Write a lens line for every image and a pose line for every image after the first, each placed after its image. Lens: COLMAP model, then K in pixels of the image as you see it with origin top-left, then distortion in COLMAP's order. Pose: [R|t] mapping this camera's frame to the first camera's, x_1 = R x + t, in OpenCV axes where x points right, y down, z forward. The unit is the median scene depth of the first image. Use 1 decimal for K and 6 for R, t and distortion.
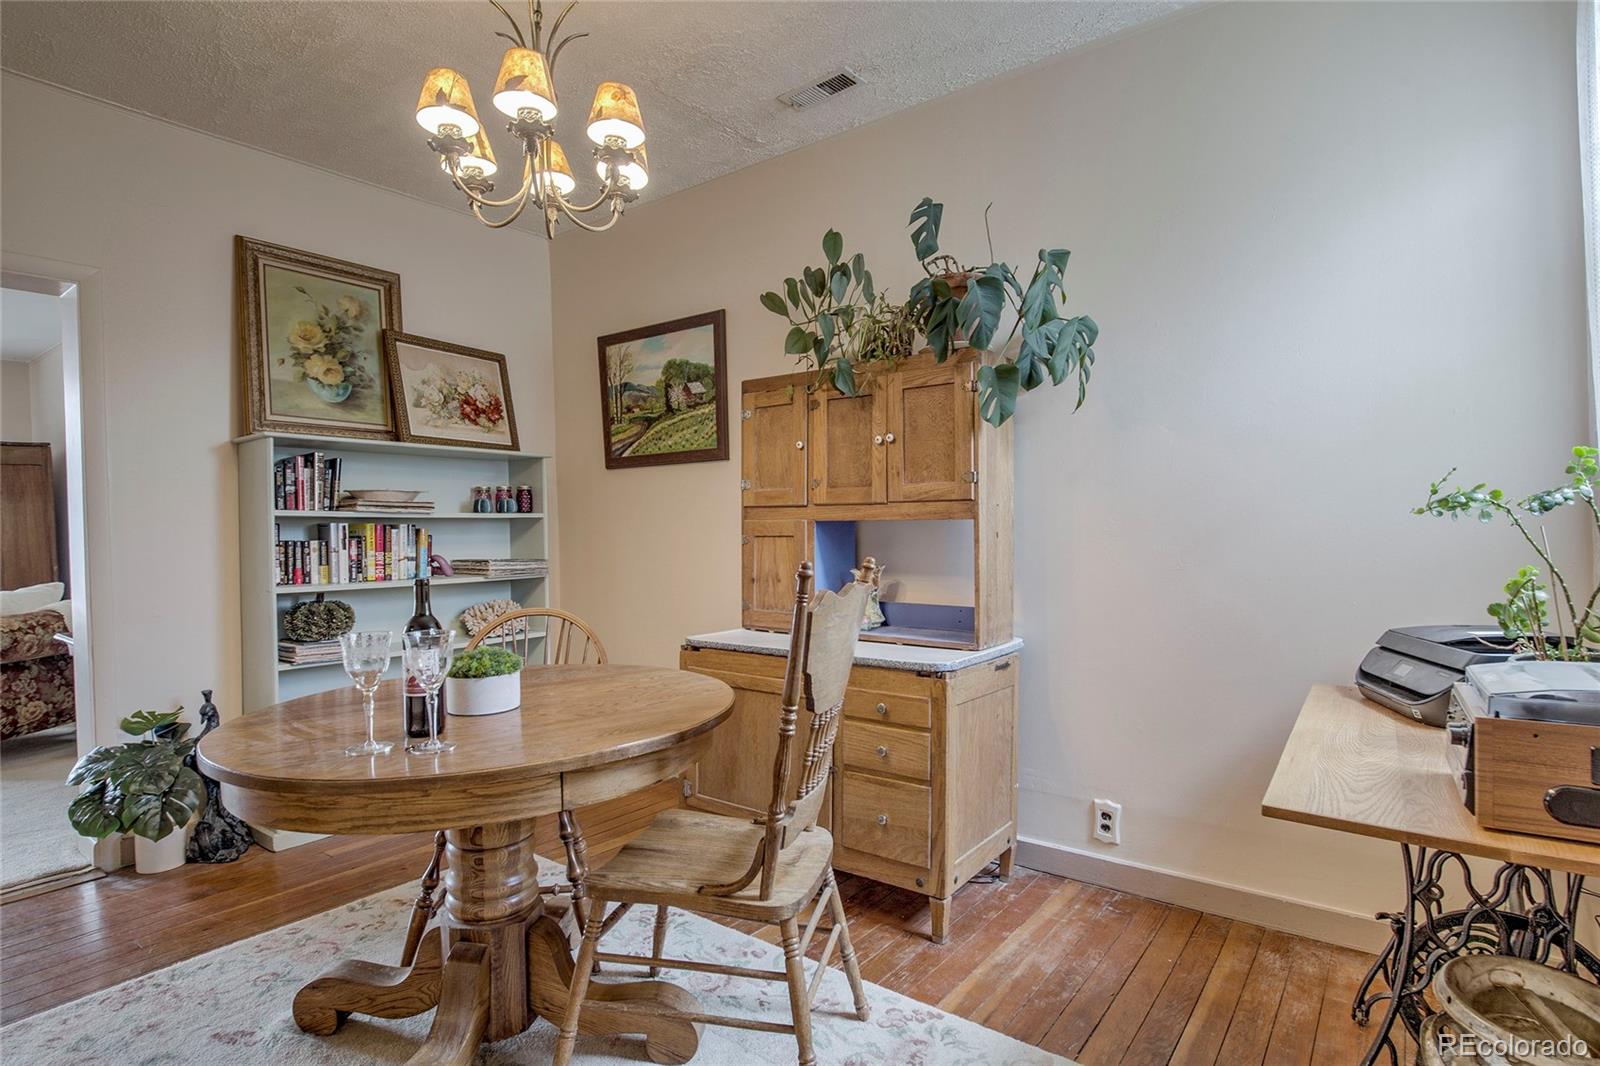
lens RADIAL K [[790.0, 0, 792.3], [0, 790.0, 535.5], [0, 0, 1]] dist [-0.011963, -0.001636]
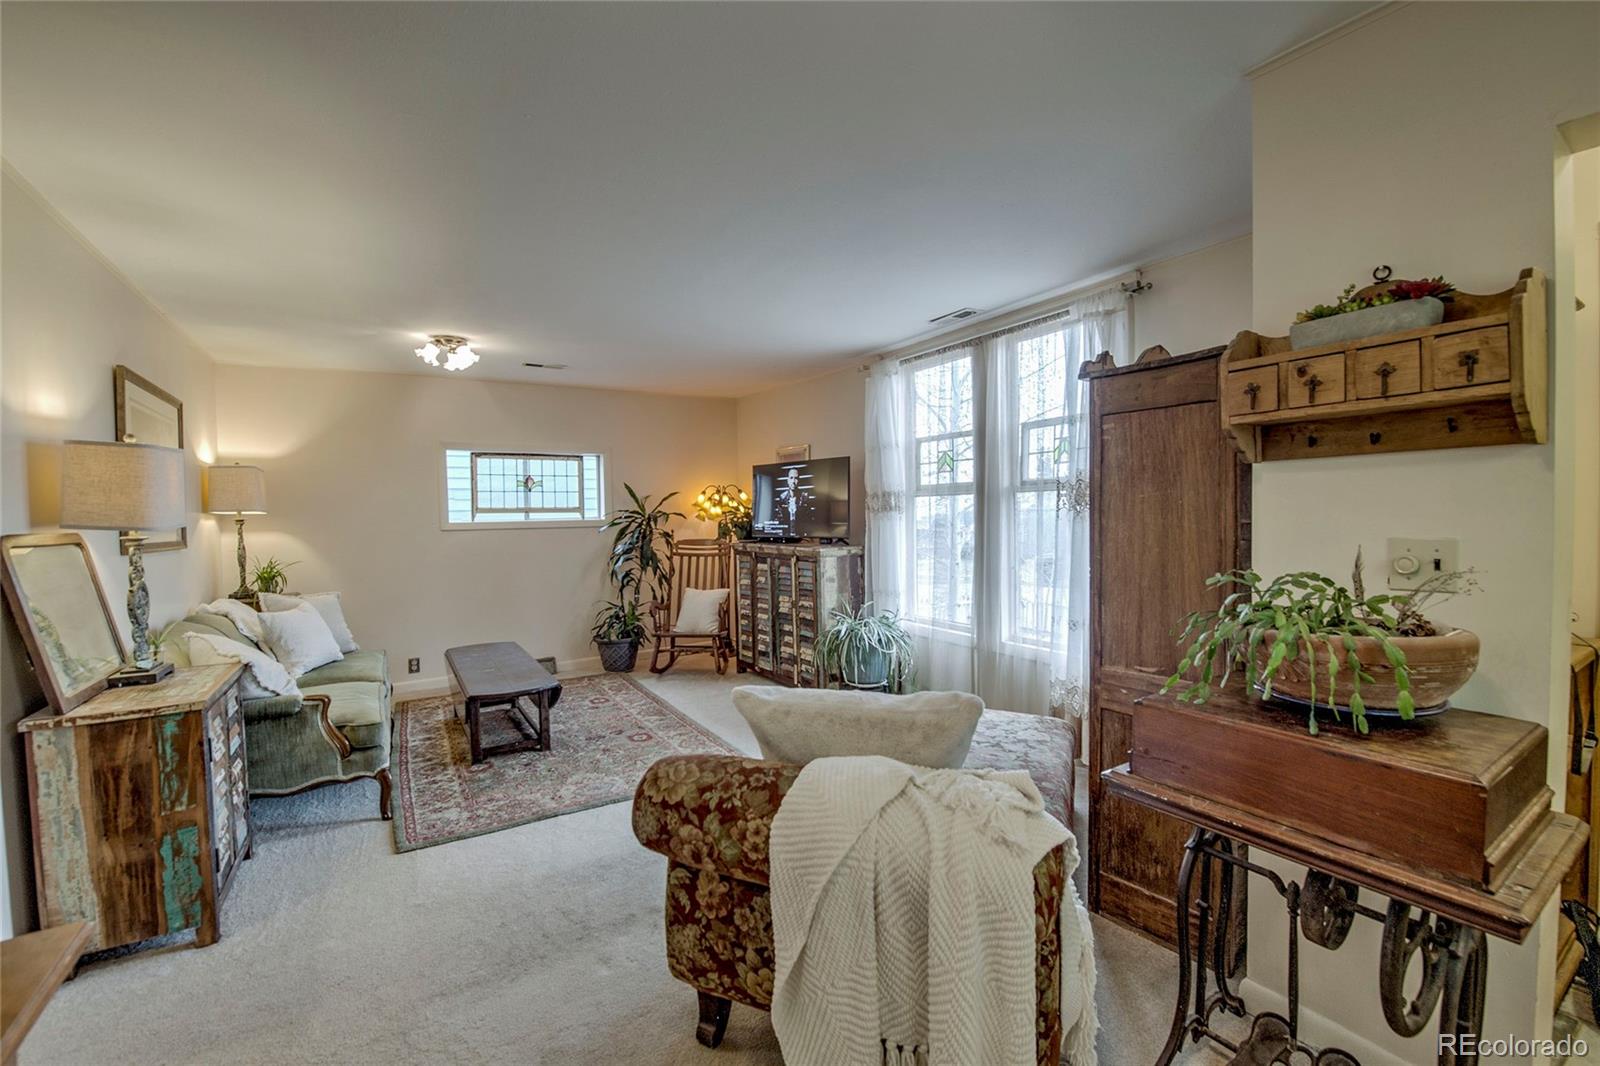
lens RADIAL K [[678.3, 0, 811.4], [0, 678.3, 532.4], [0, 0, 1]] dist [-0.018591, -0.001658]
pose [[-0.352244, 0.064159, -0.933707, -0.865834], [0.004208, 0.997746, 0.066972, -0.070568], [0.935899, 0.019661, -0.351720, 1.529420]]
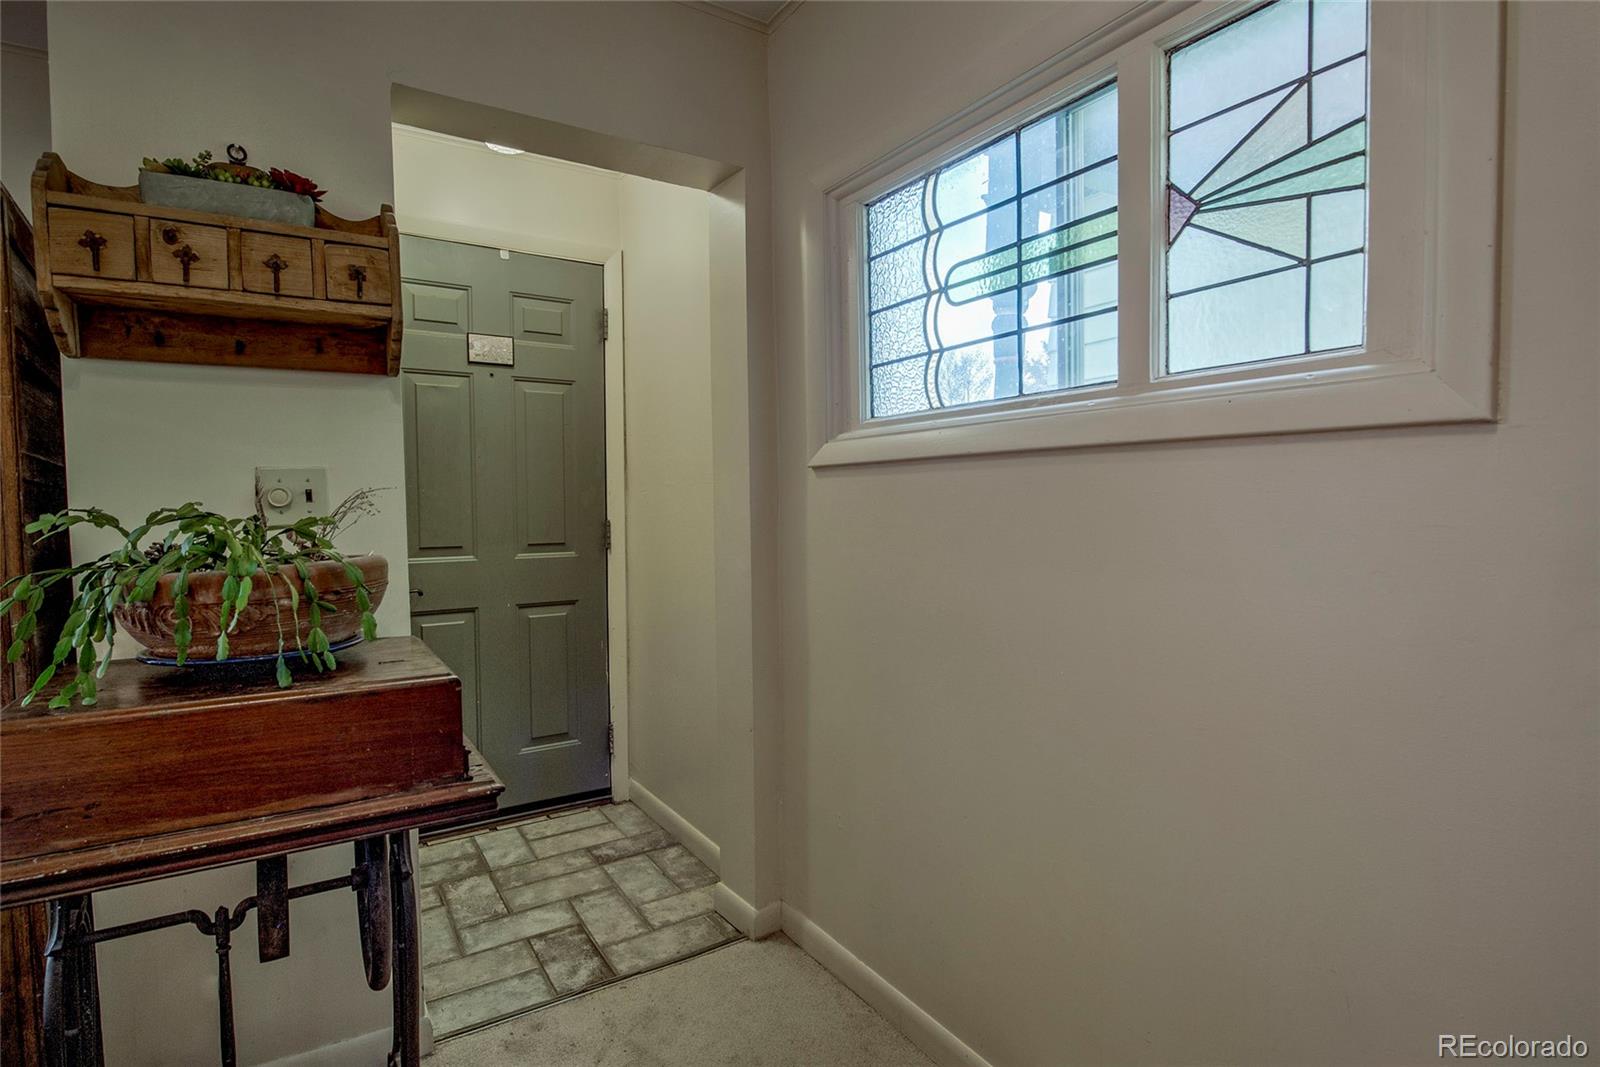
lens RADIAL K [[790.0, 0, 790.0], [0, 790.0, 535.4], [0, 0, 1]] dist [-0.011963, -0.001636]
pose [[0.930816, 0.031637, -0.364116, -1.005897], [-0.020811, 0.999218, 0.033619, 0.001952], [0.364895, -0.023716, 0.930746, 1.385047]]
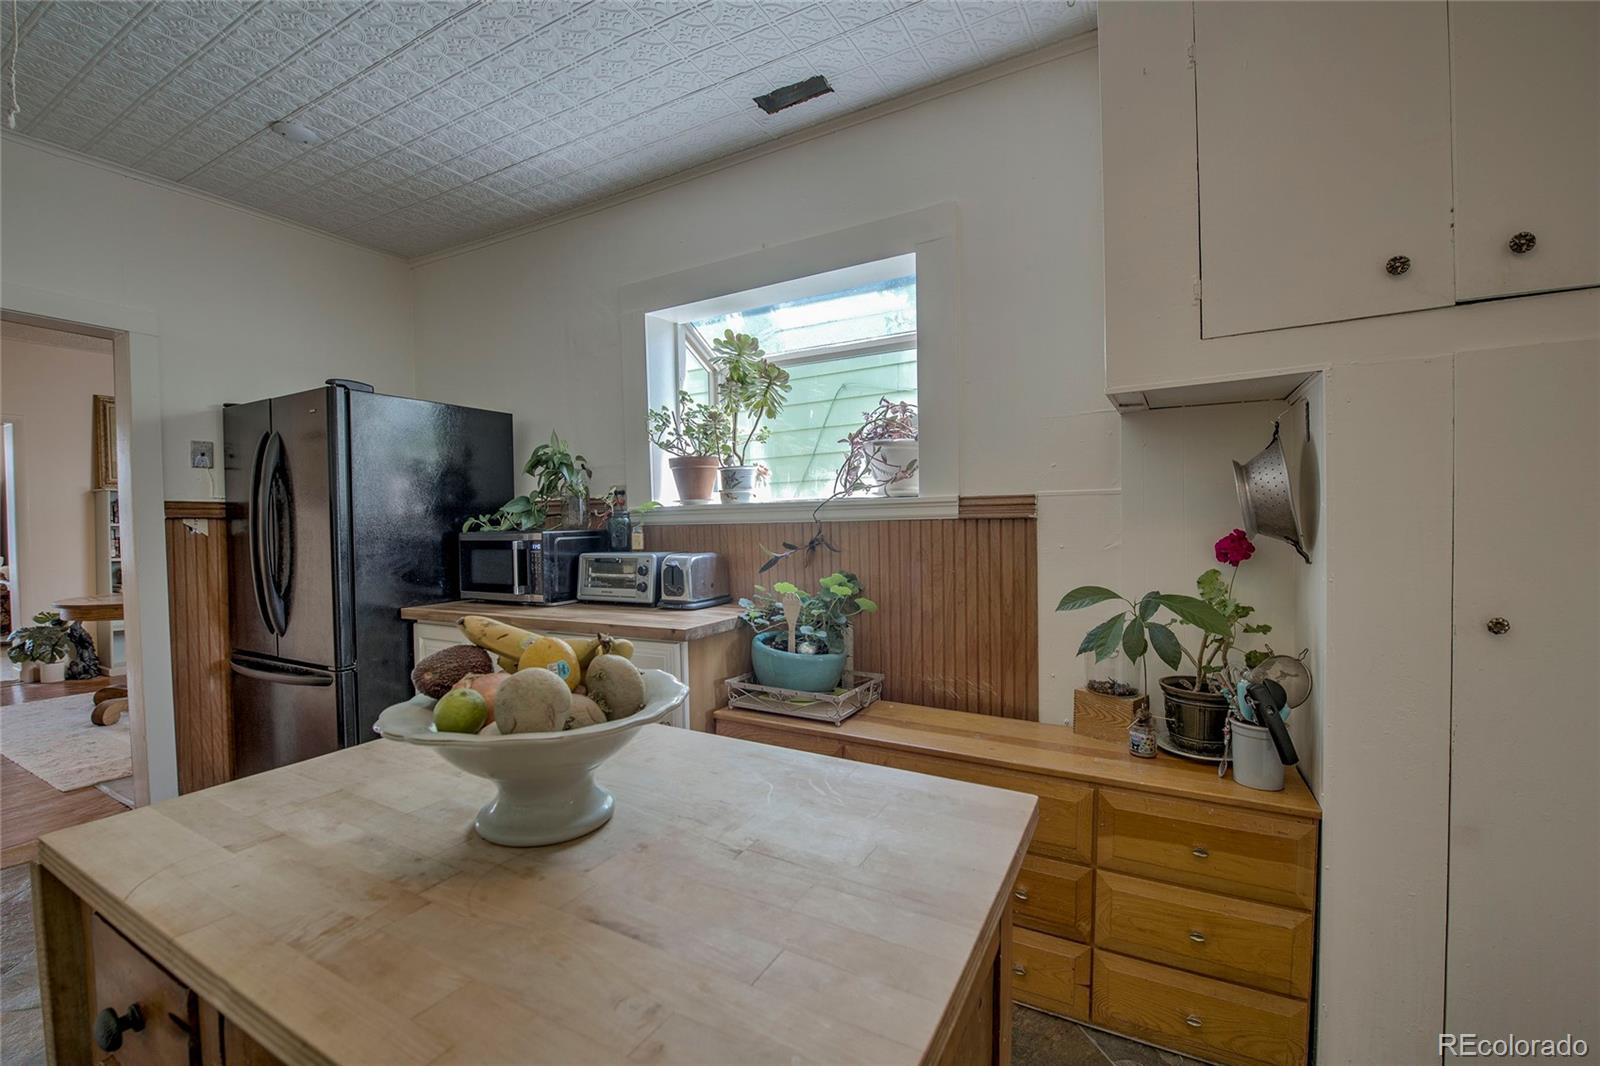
lens RADIAL K [[678.3, 0, 813.0], [0, 678.3, 534.9], [0, 0, 1]] dist [-0.018591, -0.001658]
pose [[0.989907, 0.012727, 0.141145, 1.014996], [-0.014738, 0.999804, 0.013210, -0.053045], [-0.140949, -0.015157, 0.989901, -1.104431]]
